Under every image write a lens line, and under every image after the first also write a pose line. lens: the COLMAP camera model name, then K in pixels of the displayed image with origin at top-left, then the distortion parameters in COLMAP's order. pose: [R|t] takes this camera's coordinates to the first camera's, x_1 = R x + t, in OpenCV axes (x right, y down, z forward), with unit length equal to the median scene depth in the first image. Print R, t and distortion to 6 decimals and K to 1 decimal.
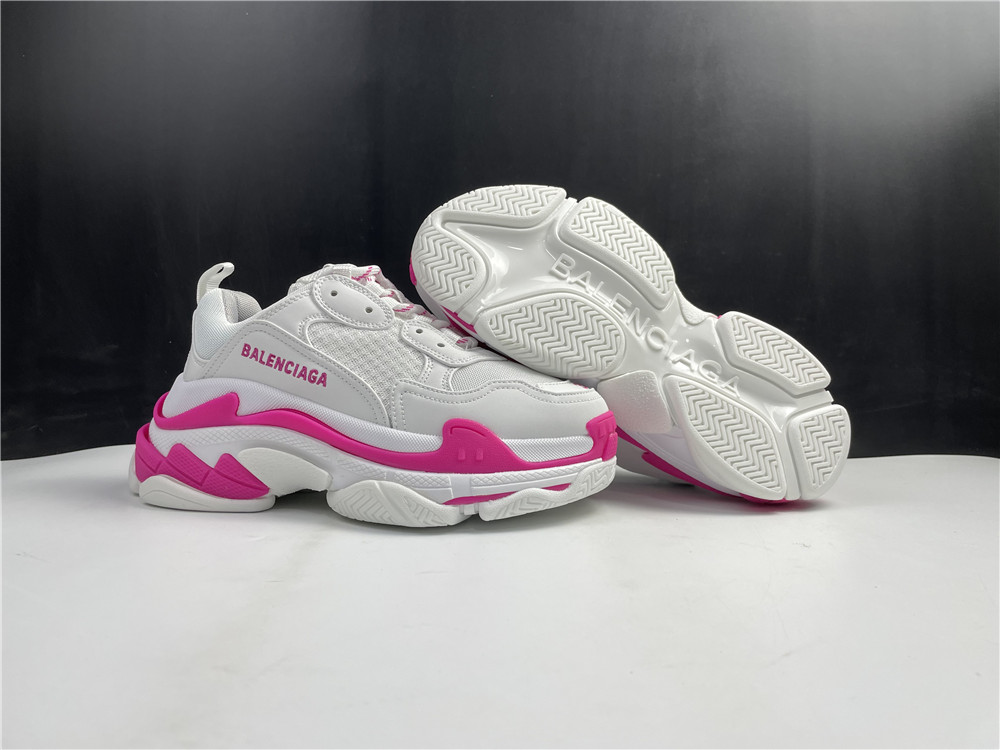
lens RADIAL K [[769.8, 0, 500.0], [0, 769.8, 375.0], [0, 0, 1]] dist [-0.004259, -0.008155]
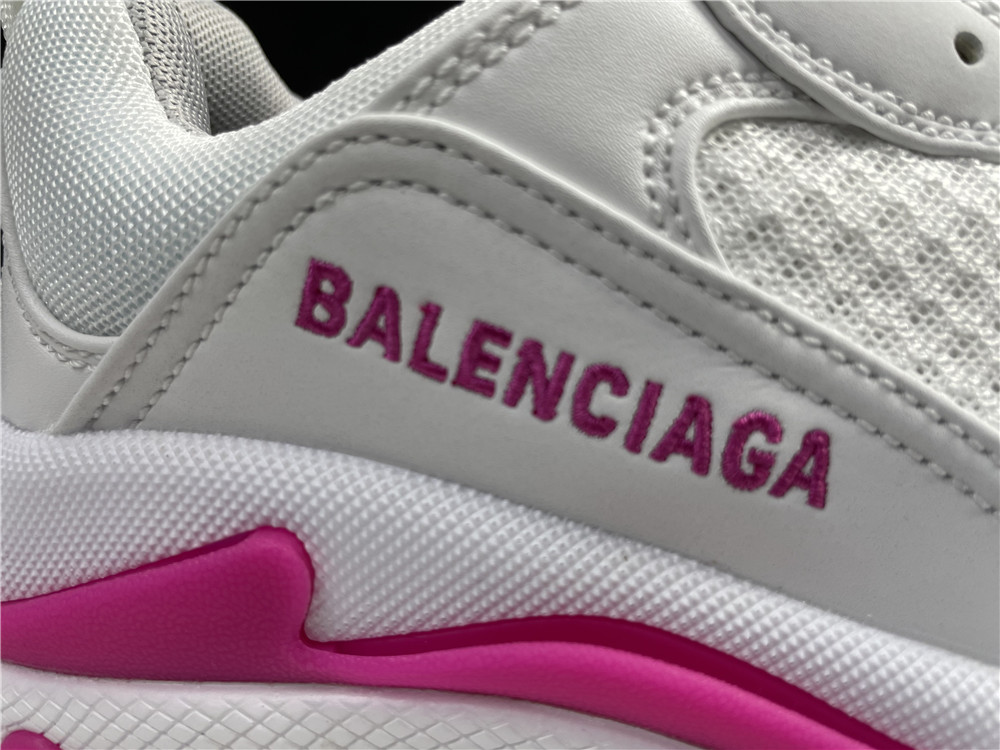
lens RADIAL K [[769.8, 0, 500.0], [0, 769.8, 375.0], [0, 0, 1]] dist [-0.004259, -0.008155]
pose [[0.995595, -0.047922, 0.080583, -0.310489], [0.024617, 0.962960, 0.268520, -0.062532], [-0.090466, -0.265354, 0.959898, 0.838316]]
